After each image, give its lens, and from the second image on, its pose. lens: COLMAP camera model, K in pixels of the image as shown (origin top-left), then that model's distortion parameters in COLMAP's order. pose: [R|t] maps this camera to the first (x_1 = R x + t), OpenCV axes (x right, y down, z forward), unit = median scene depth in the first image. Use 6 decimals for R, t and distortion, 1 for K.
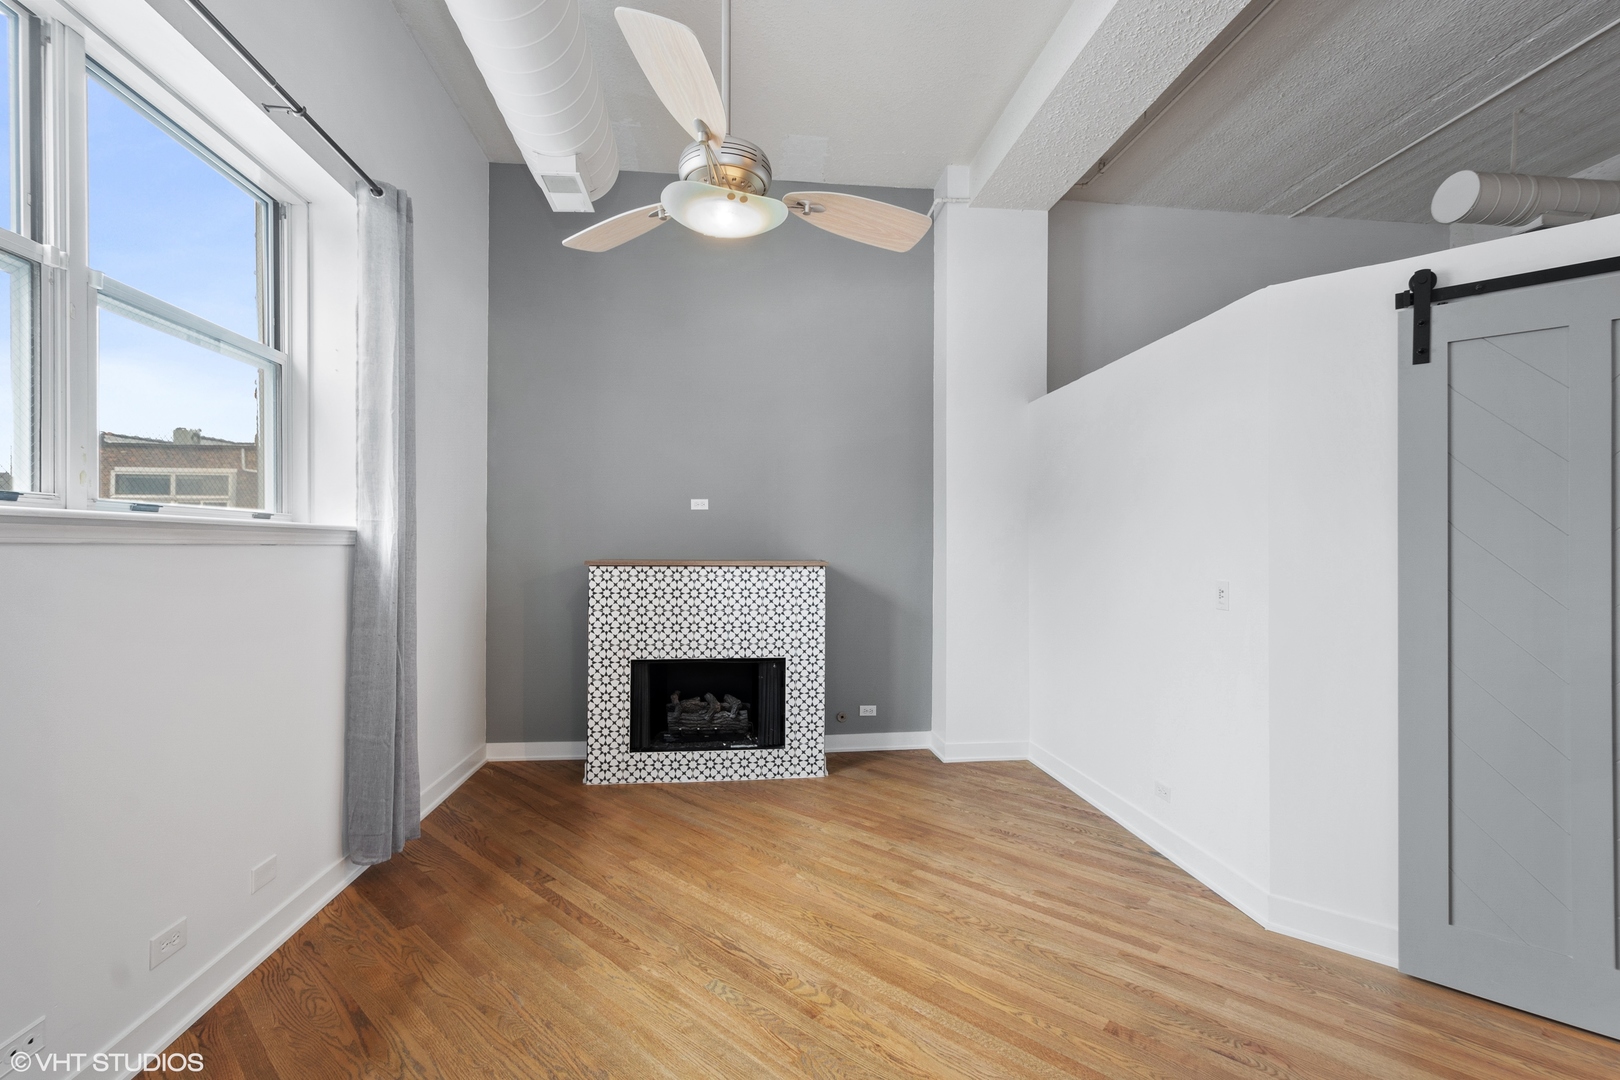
lens RADIAL K [[708.7, 0, 800.1], [0, 708.7, 542.6], [0, 0, 1]] dist [0.007444, -0.001727]
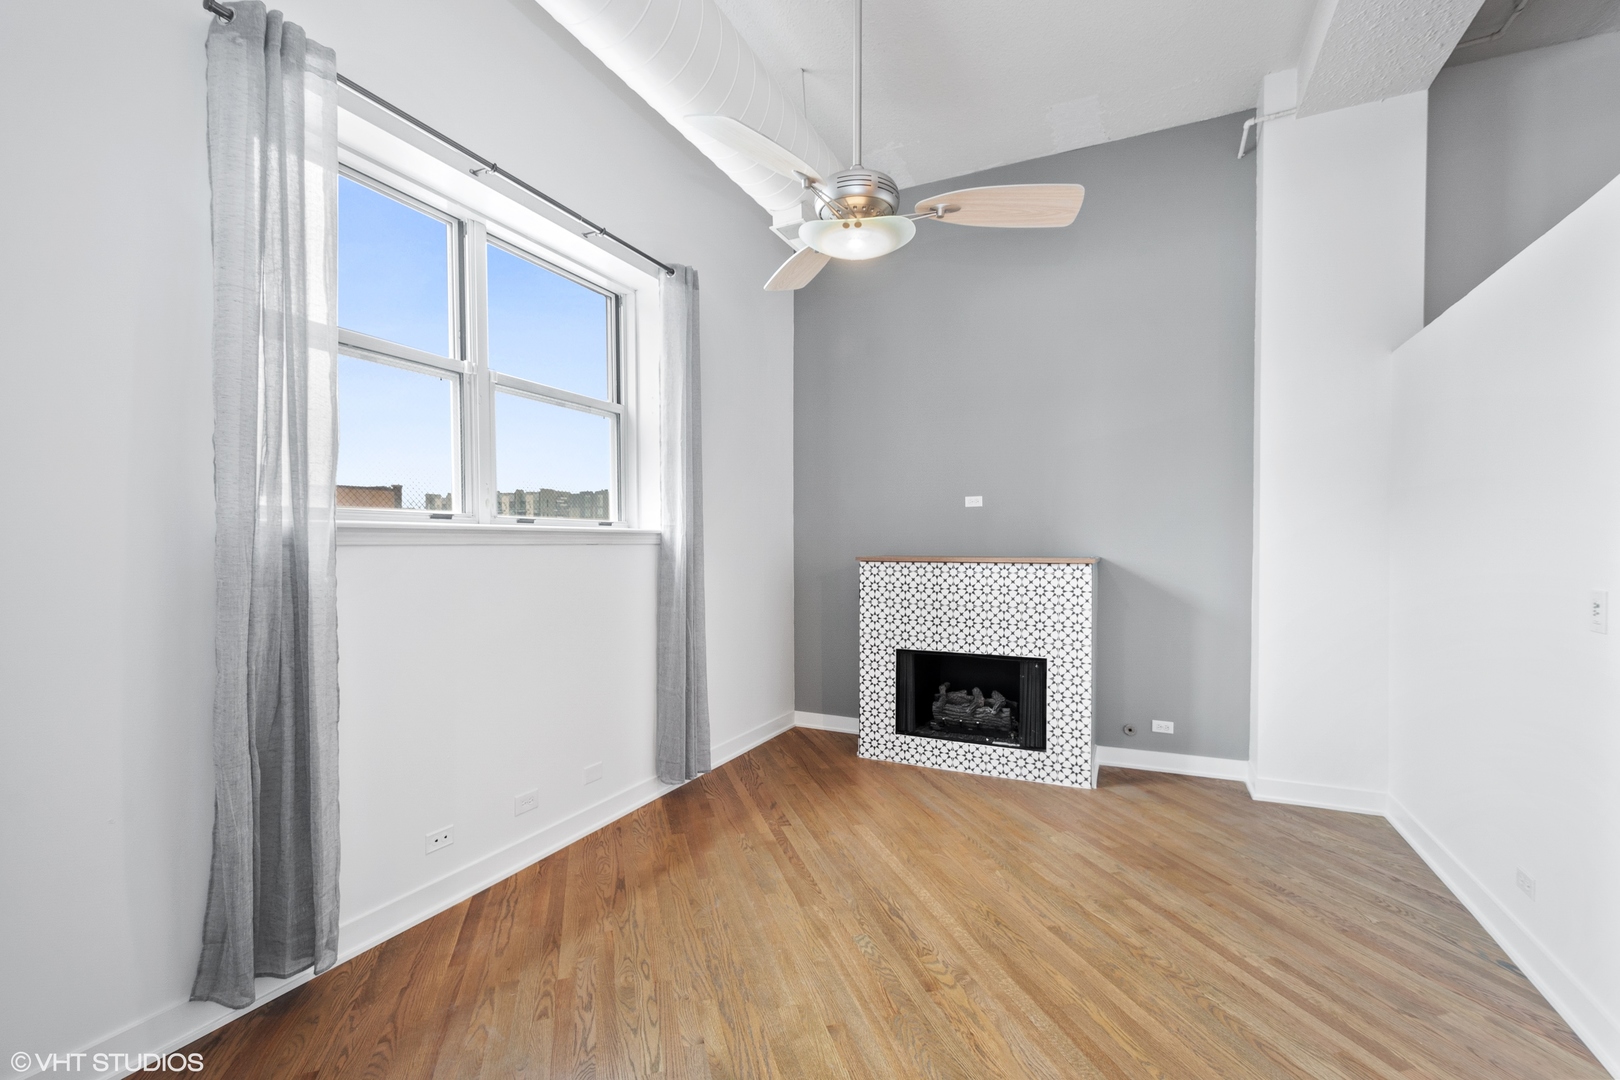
lens RADIAL K [[708.7, 0, 798.6], [0, 708.7, 554.0], [0, 0, 1]] dist [0.007444, -0.001727]
pose [[0.847713, 0.002518, -0.530450, 0.293147], [0.008900, 0.999780, 0.018969, -0.000767], [0.530381, -0.020801, 0.847504, 0.013491]]
